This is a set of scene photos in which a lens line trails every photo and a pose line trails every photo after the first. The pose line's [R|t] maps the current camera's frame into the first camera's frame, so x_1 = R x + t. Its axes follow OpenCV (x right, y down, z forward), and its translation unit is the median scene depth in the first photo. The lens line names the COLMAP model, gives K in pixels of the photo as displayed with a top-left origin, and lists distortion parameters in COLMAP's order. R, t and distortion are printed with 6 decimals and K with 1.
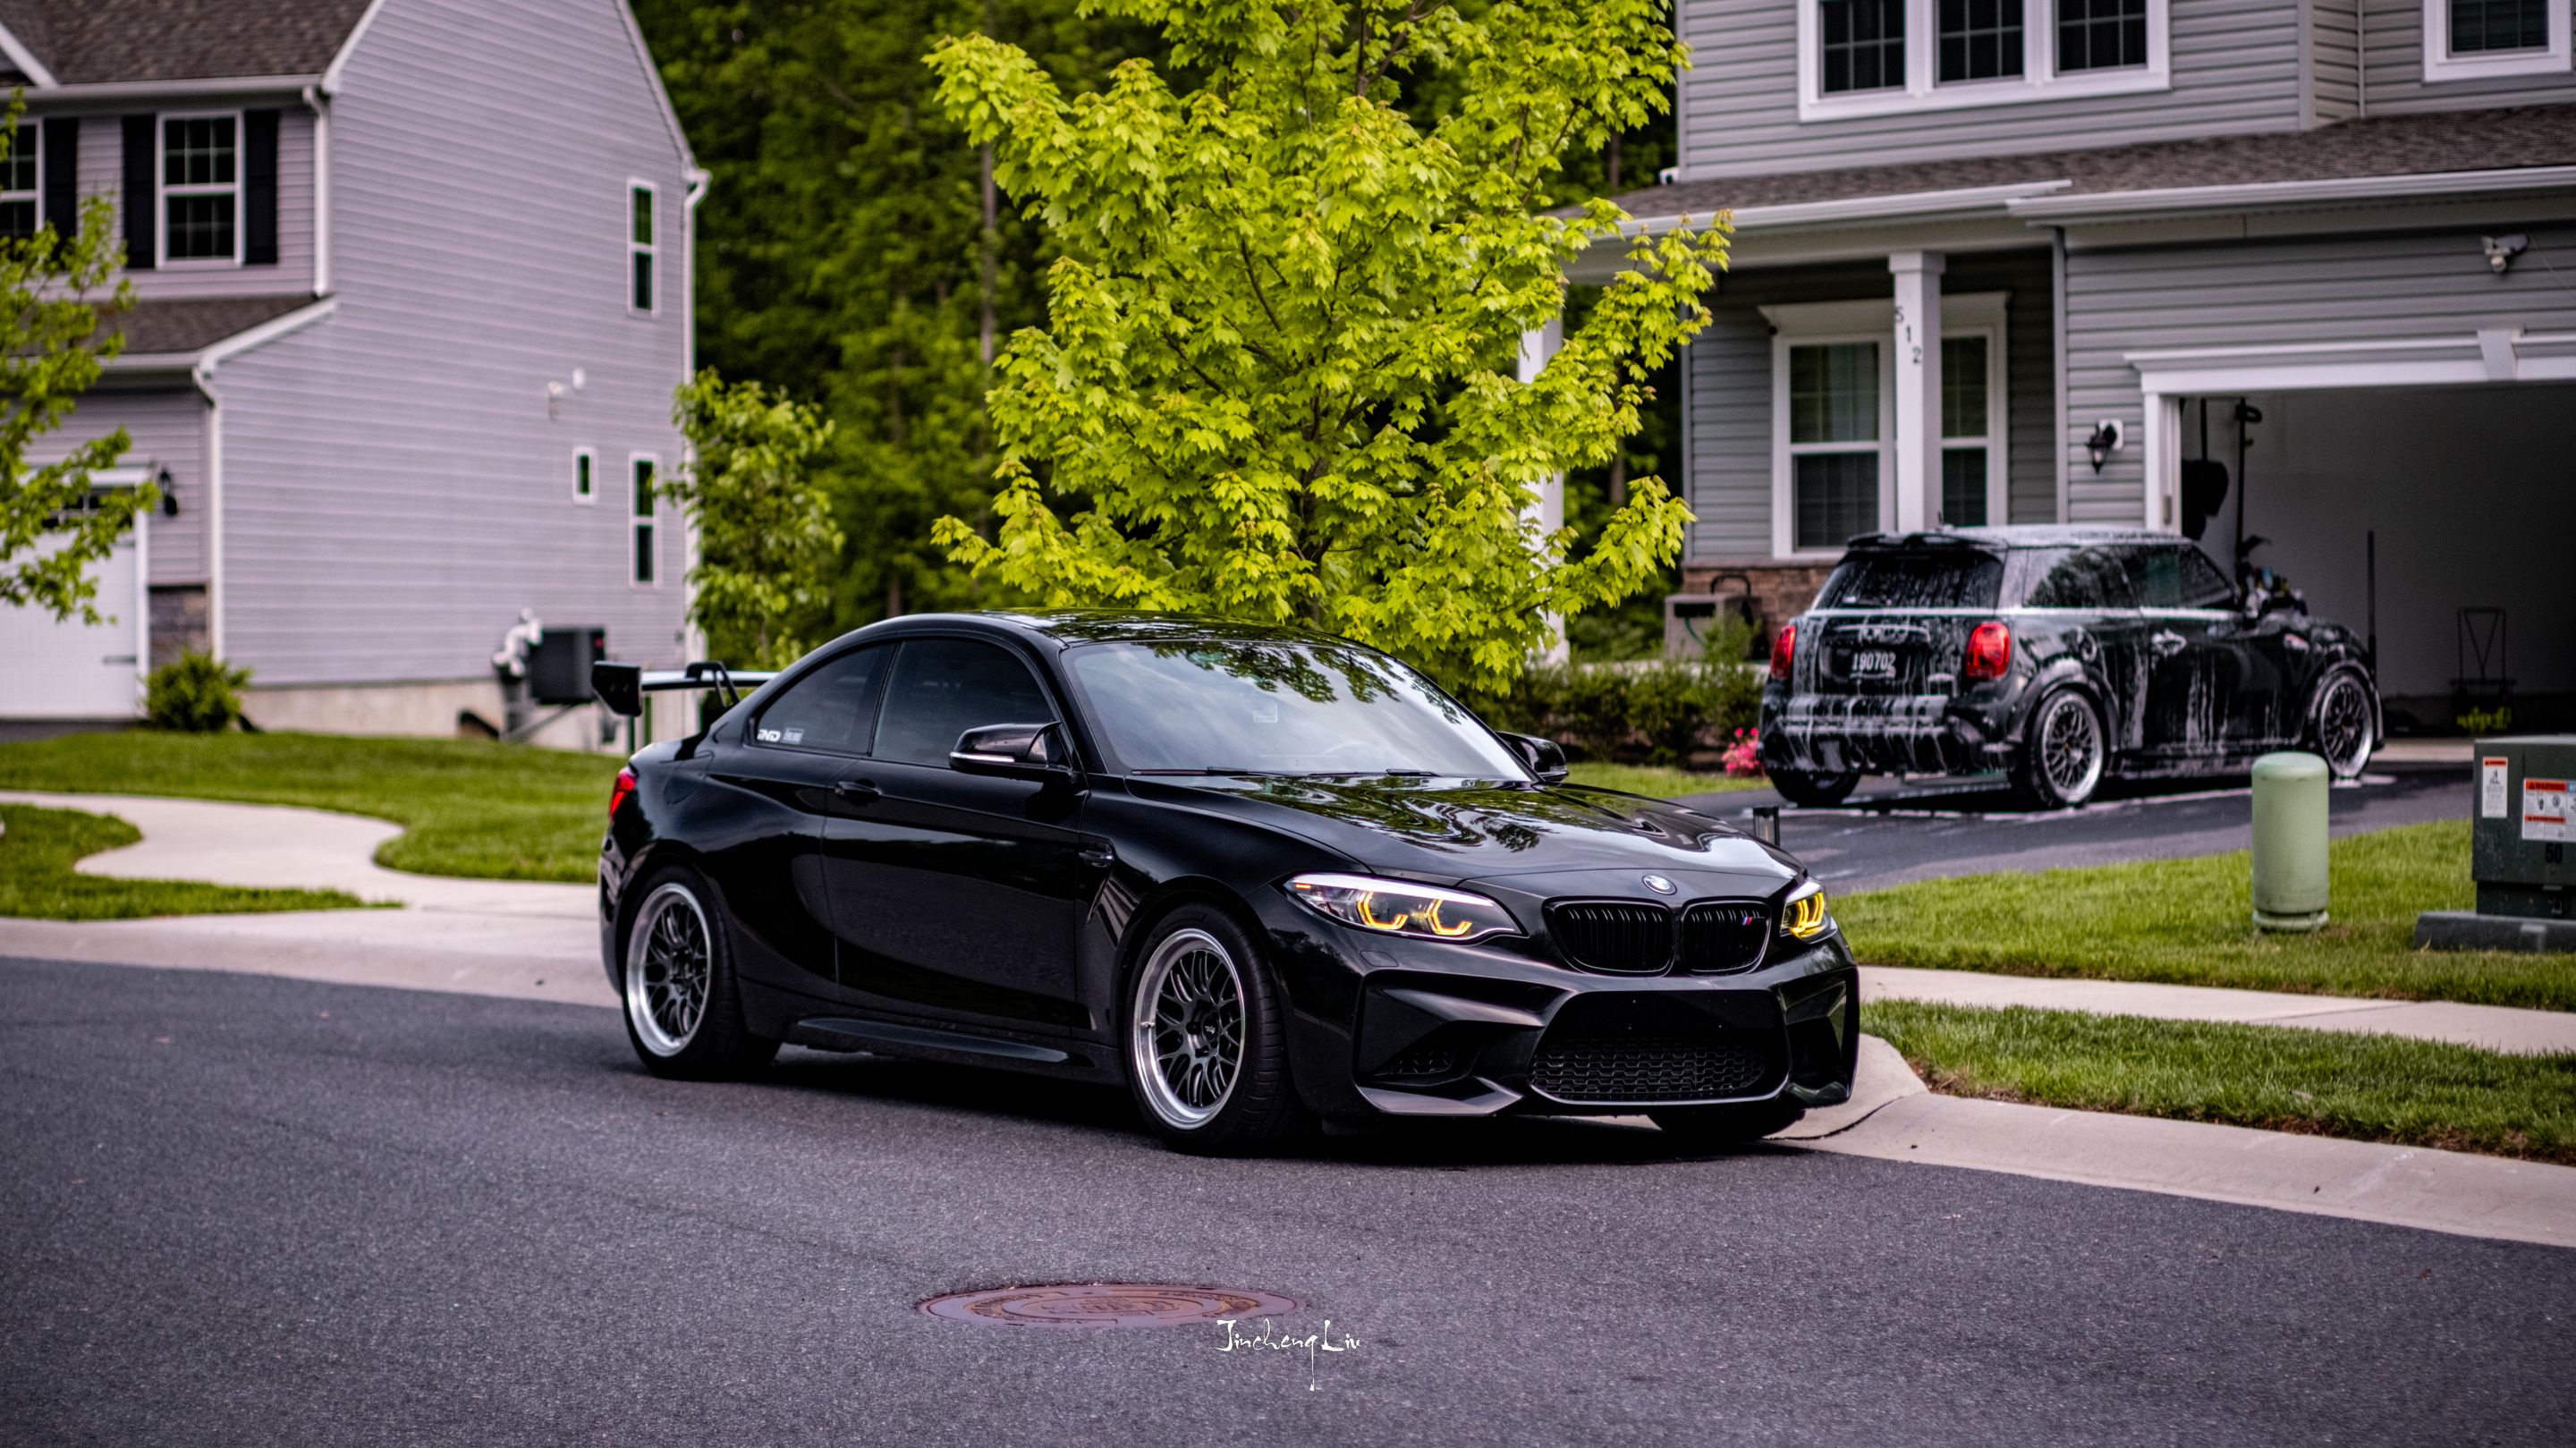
lens RADIAL K [[5577.0, 0, 1288.0], [0, 5577.0, 724.0], [0, 0, 1]] dist [-0.102028, -1.201649]
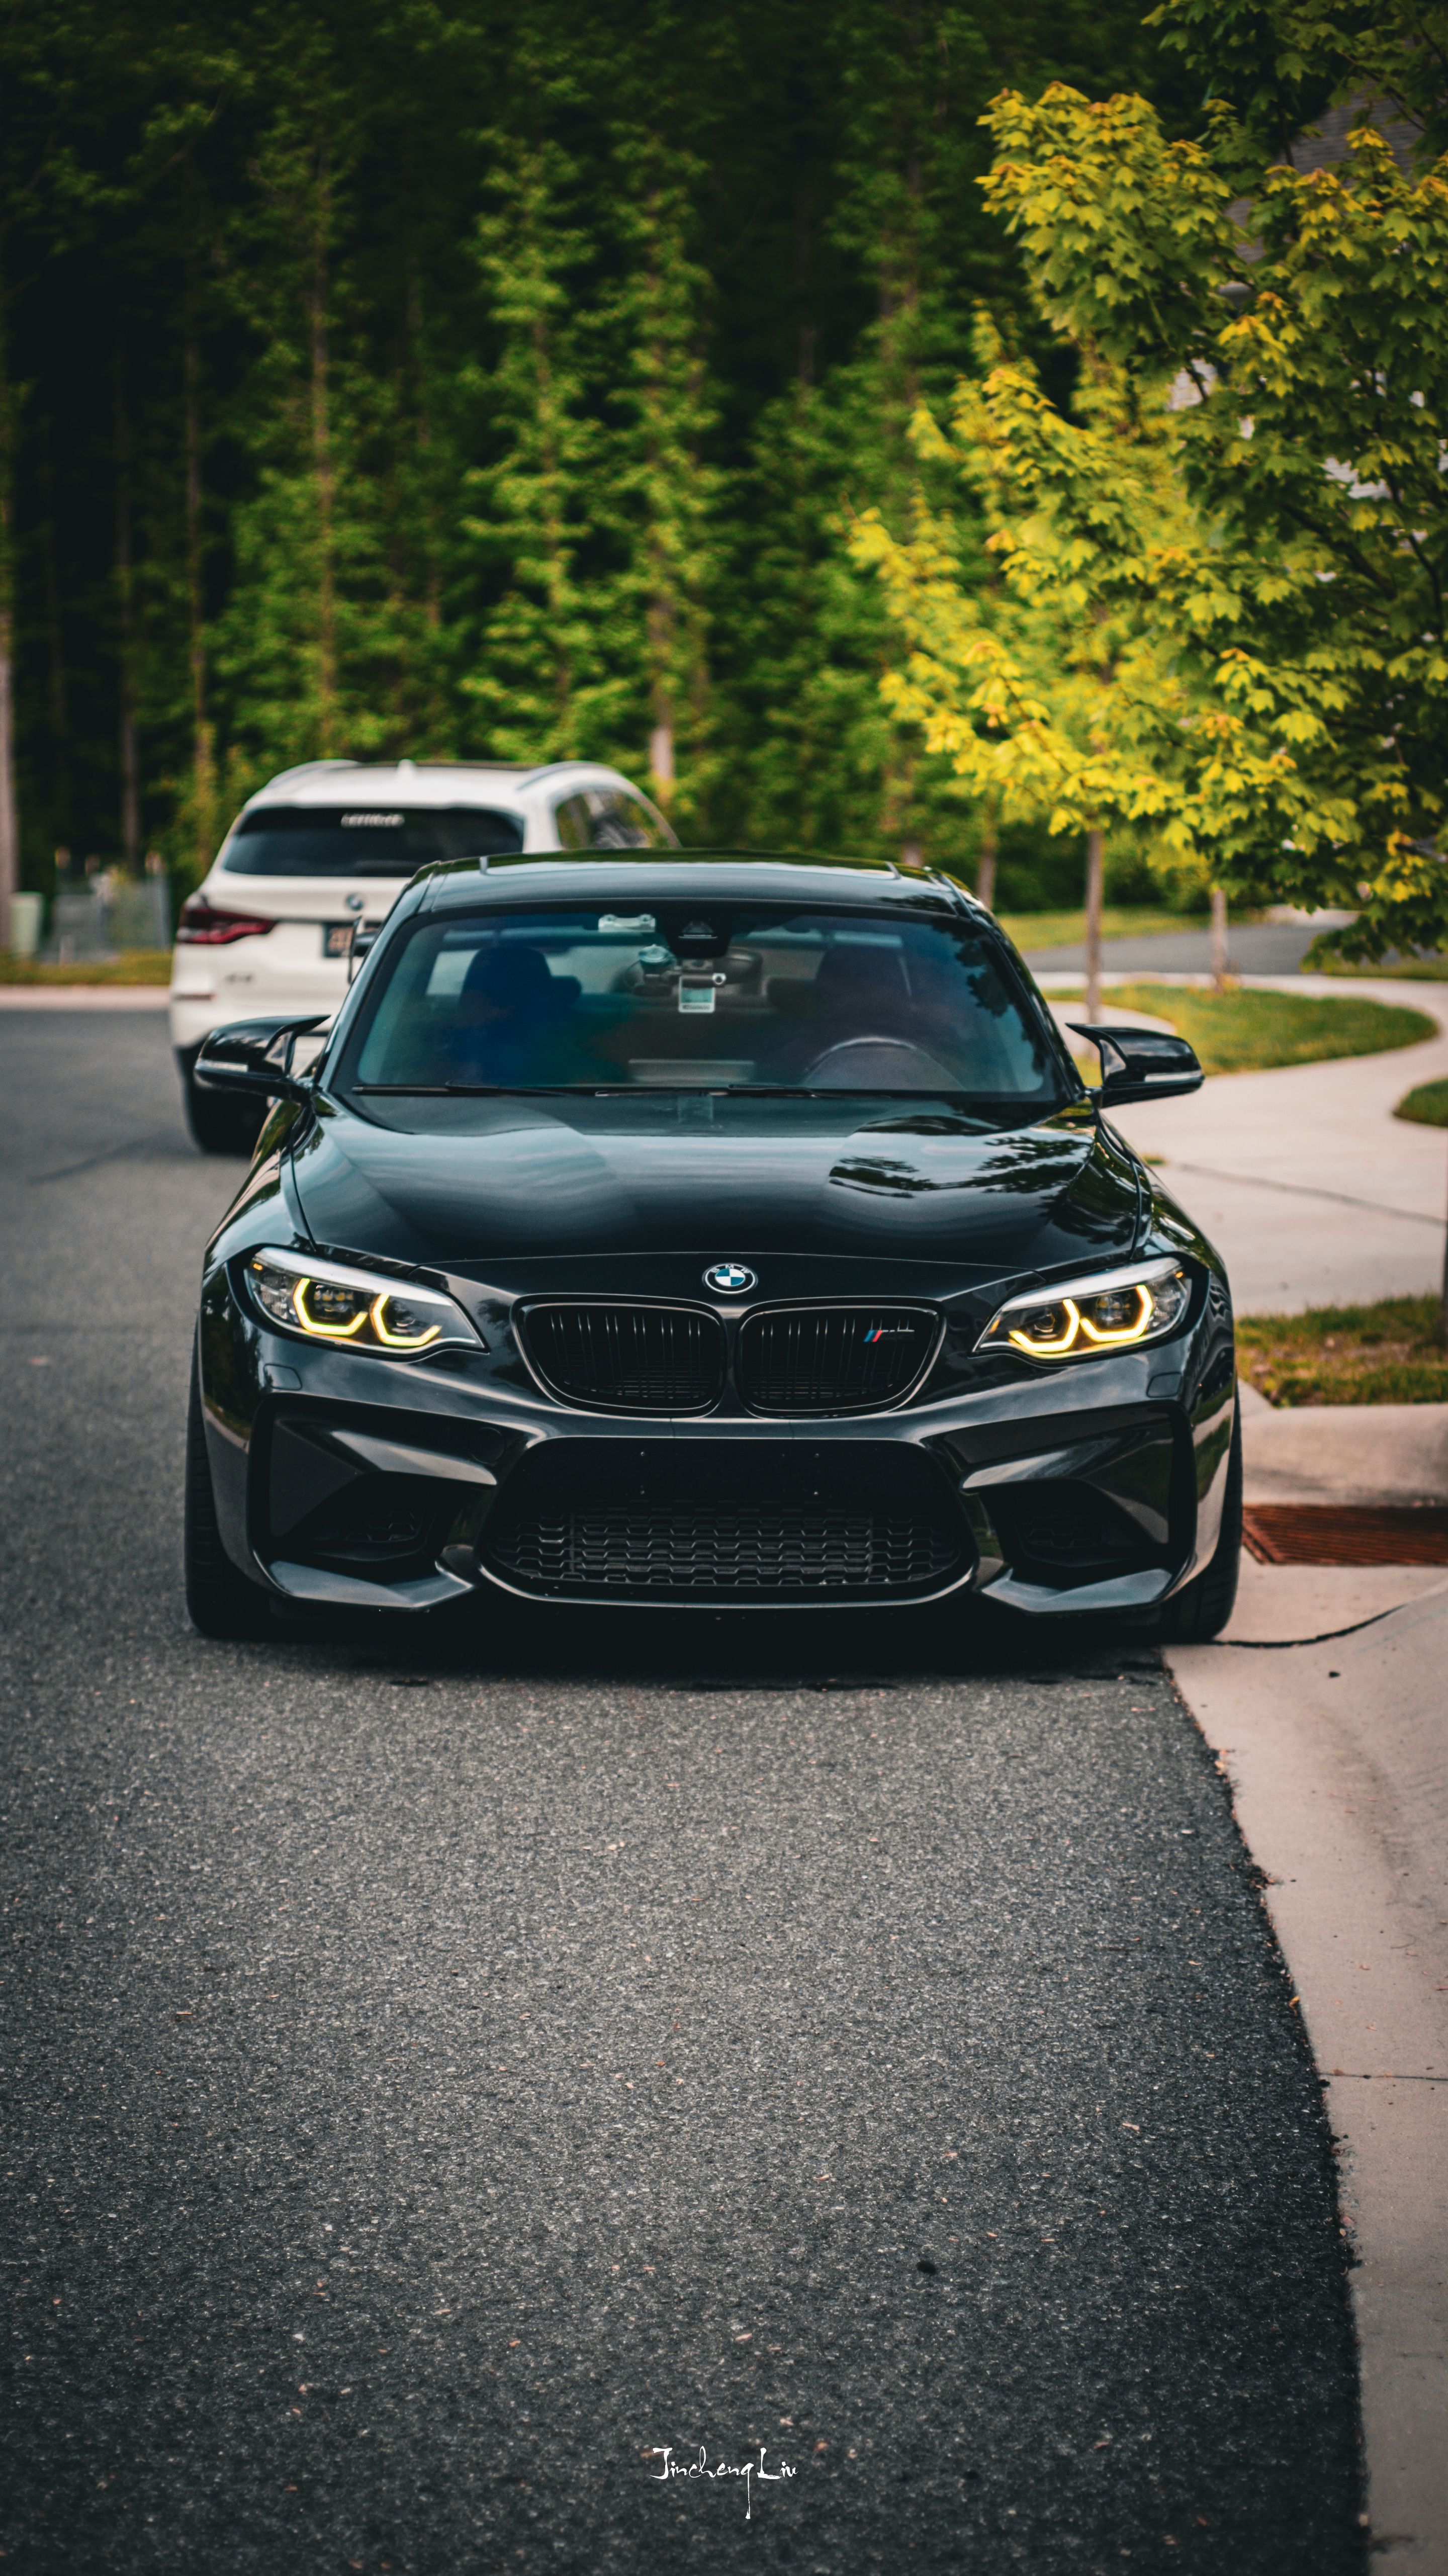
lens RADIAL K [[5576.9, 0, 724.0], [0, 5576.9, 1288.0], [0, 0, 1]] dist [-0.102028, -1.201649]
pose [[0.847590, 0.033172, -0.529614, 0.166742], [0.006319, 0.997343, 0.072580, -0.007443], [0.530615, -0.064864, 0.845128, 0.171012]]
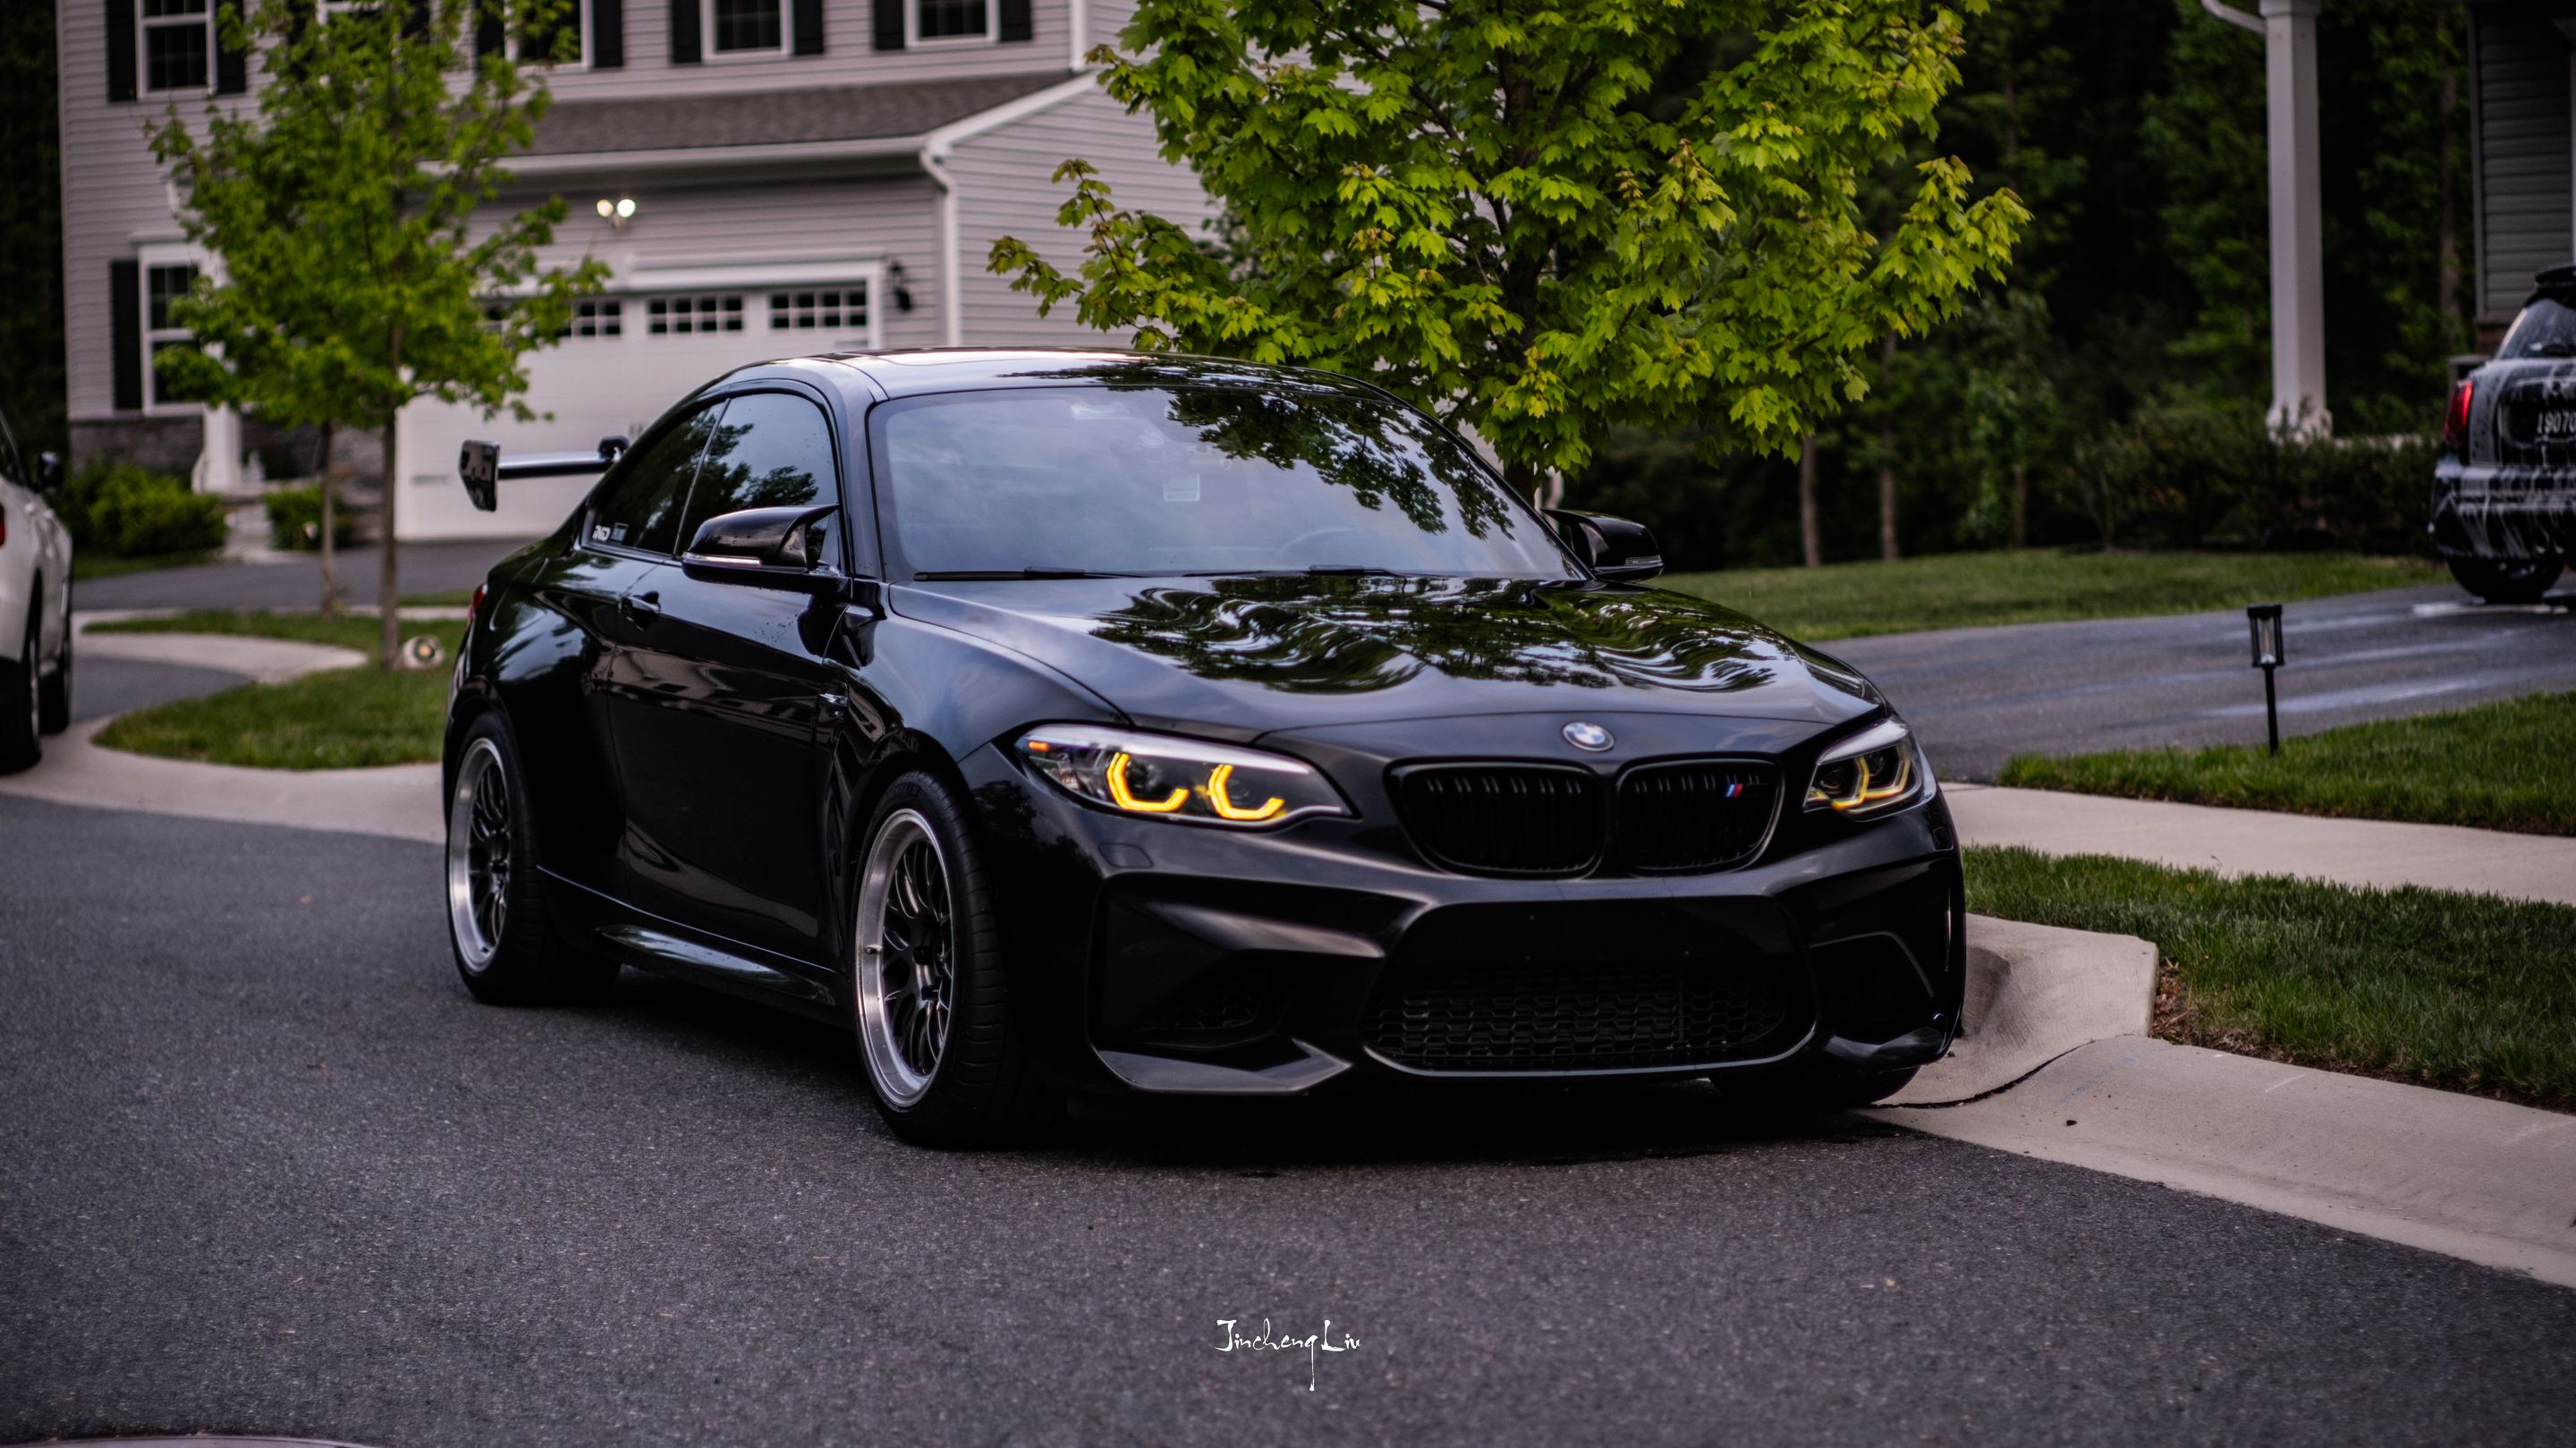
lens RADIAL K [[5577.0, 0, 1288.0], [0, 5577.0, 724.0], [0, 0, 1]] dist [-0.102028, -1.201649]
pose [[0.981061, -0.010717, -0.193402, 0.062719], [0.017574, 0.999275, 0.033774, 0.001831], [0.192900, -0.036533, 0.980538, 0.139571]]
